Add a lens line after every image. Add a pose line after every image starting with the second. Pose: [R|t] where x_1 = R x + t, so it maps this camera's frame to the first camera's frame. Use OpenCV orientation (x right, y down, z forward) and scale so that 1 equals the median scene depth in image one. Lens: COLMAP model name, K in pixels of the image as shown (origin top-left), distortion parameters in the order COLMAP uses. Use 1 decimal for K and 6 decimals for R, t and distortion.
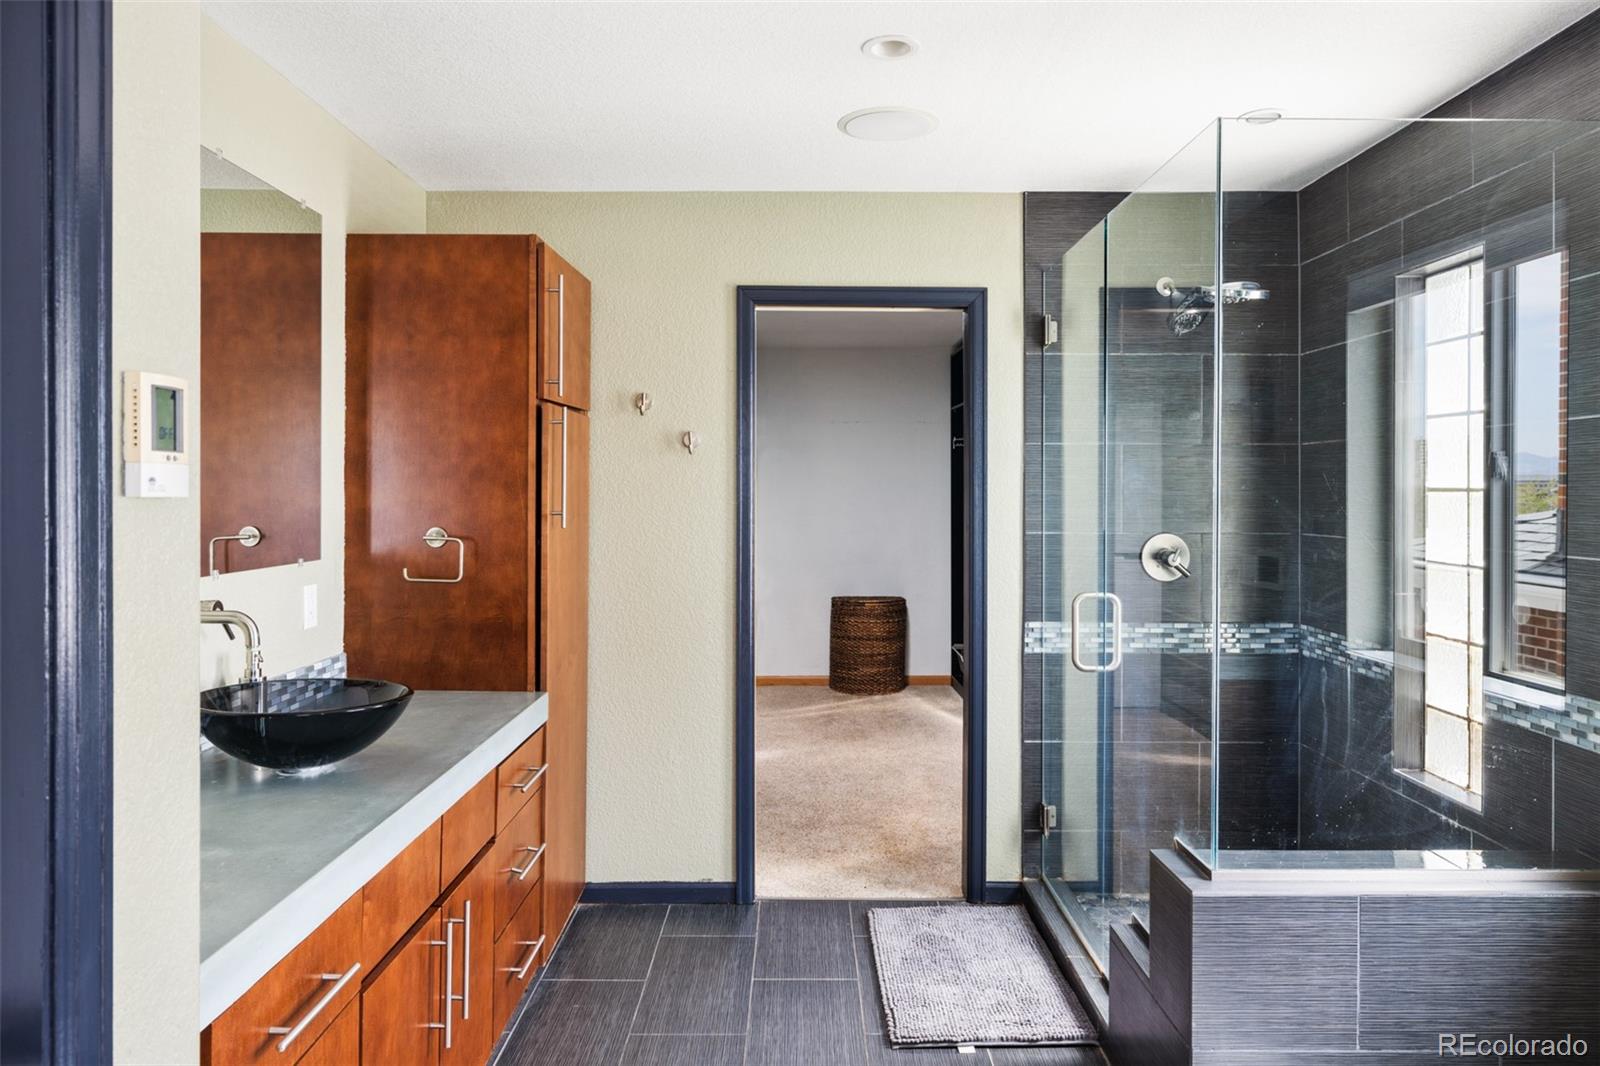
lens RADIAL K [[1077.4, 0, 799.4], [0, 1077.4, 495.7], [0, 0, 1]] dist [0.000271, -0.000135]
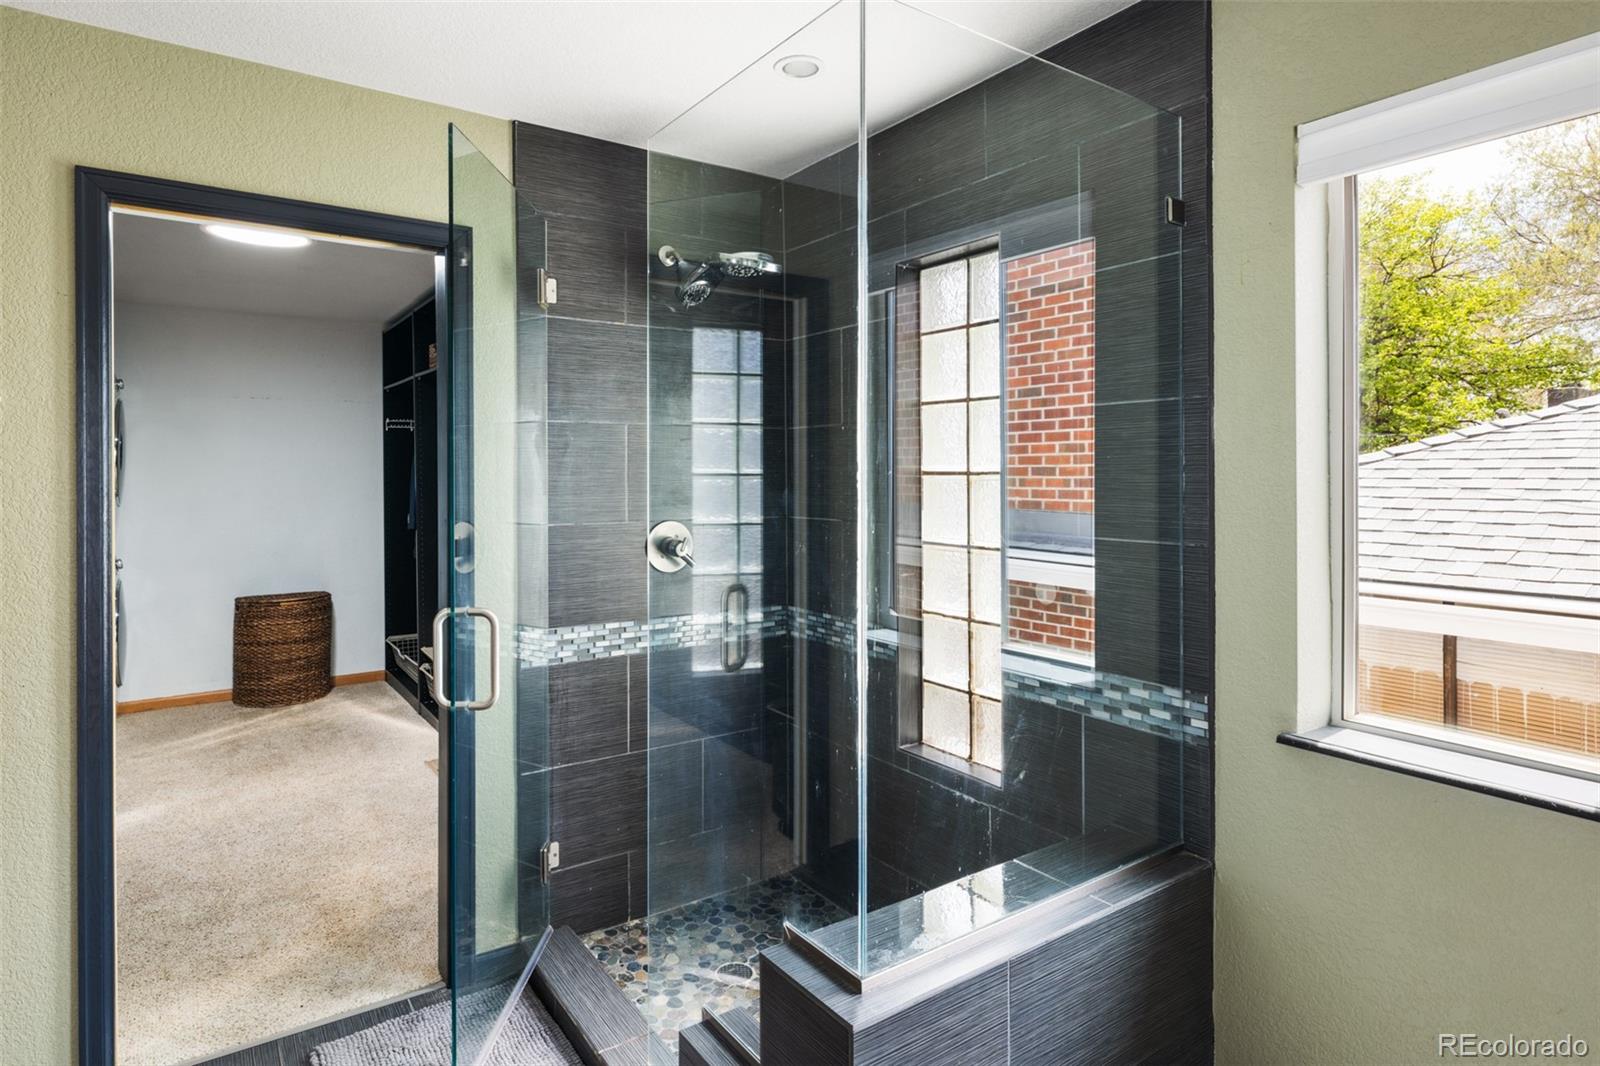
lens RADIAL K [[883.6, 0, 795.6], [0, 883.6, 475.9], [0, 0, 1]] dist [0.001220, -0.000699]
pose [[0.823833, -0.005459, 0.566806, -0.002541], [0.006567, 0.999978, 0.000086, -0.003372], [-0.566794, 0.003652, 0.823852, 0.321129]]
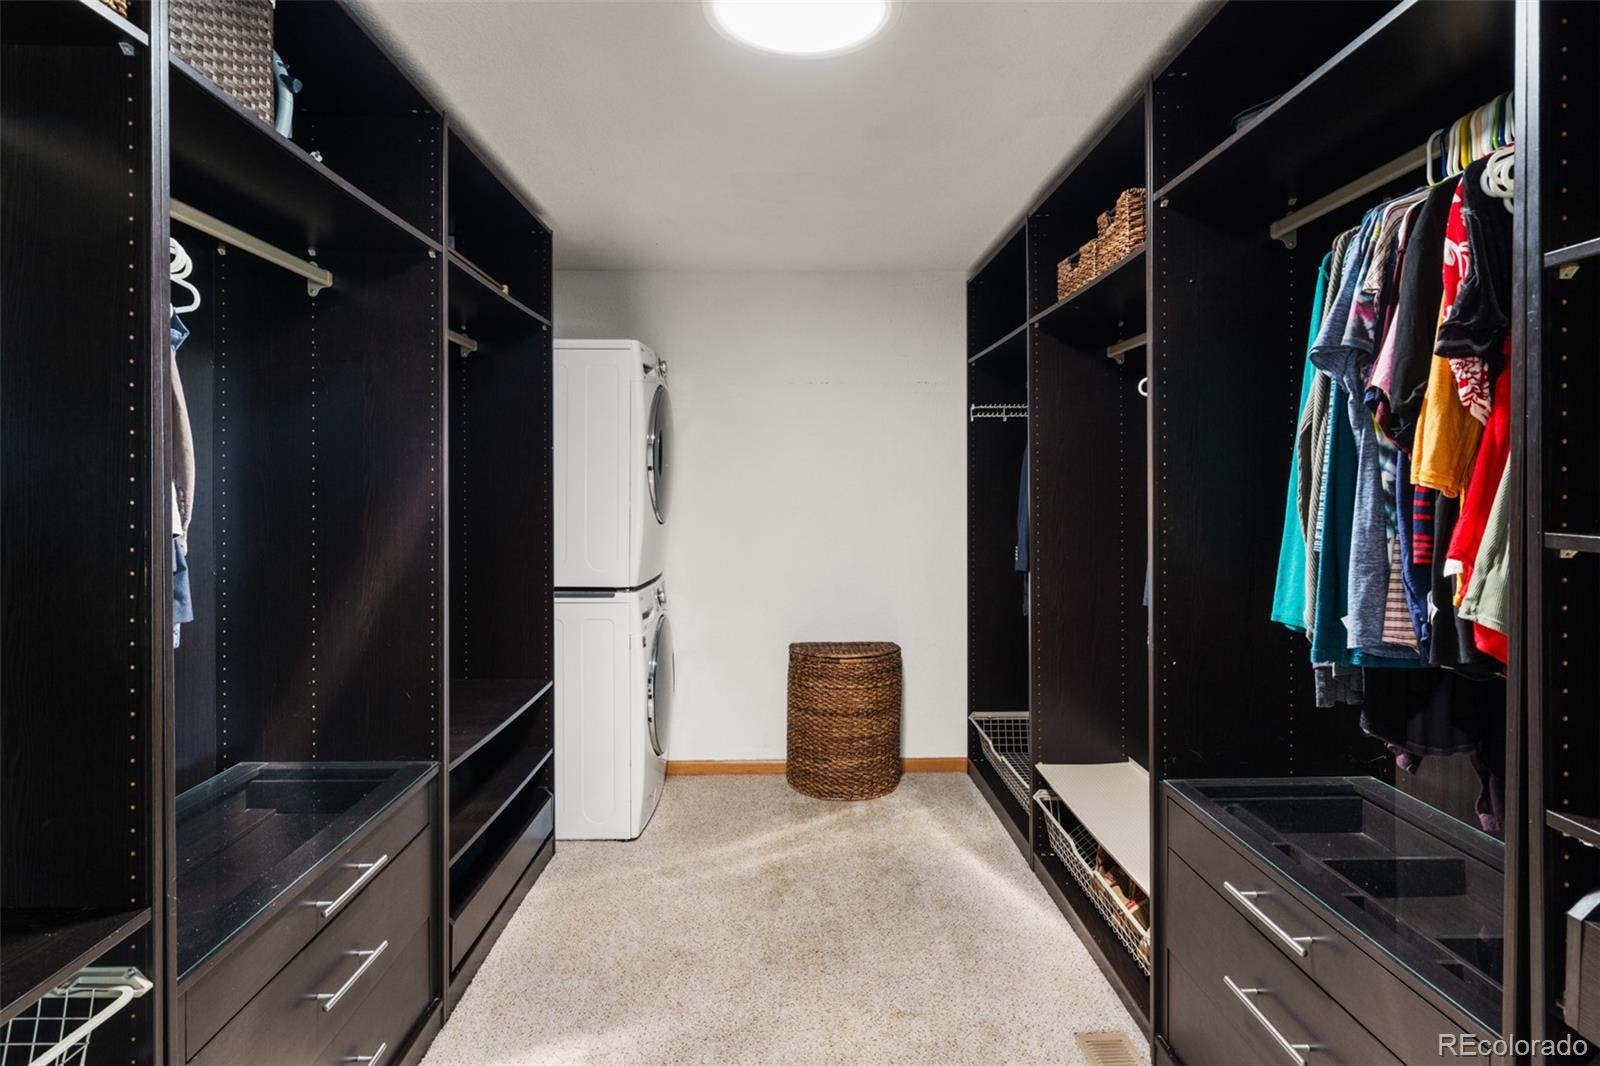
lens RADIAL K [[801.4, 0, 790.5], [0, 801.4, 531.0], [0, 0, 1]] dist [-0.002505, 0.000727]
pose [[0.999972, -0.006289, 0.004131, 0.059645], [0.006088, 0.998870, 0.047140, -0.000332], [-0.004422, -0.047114, 0.998880, 1.046412]]
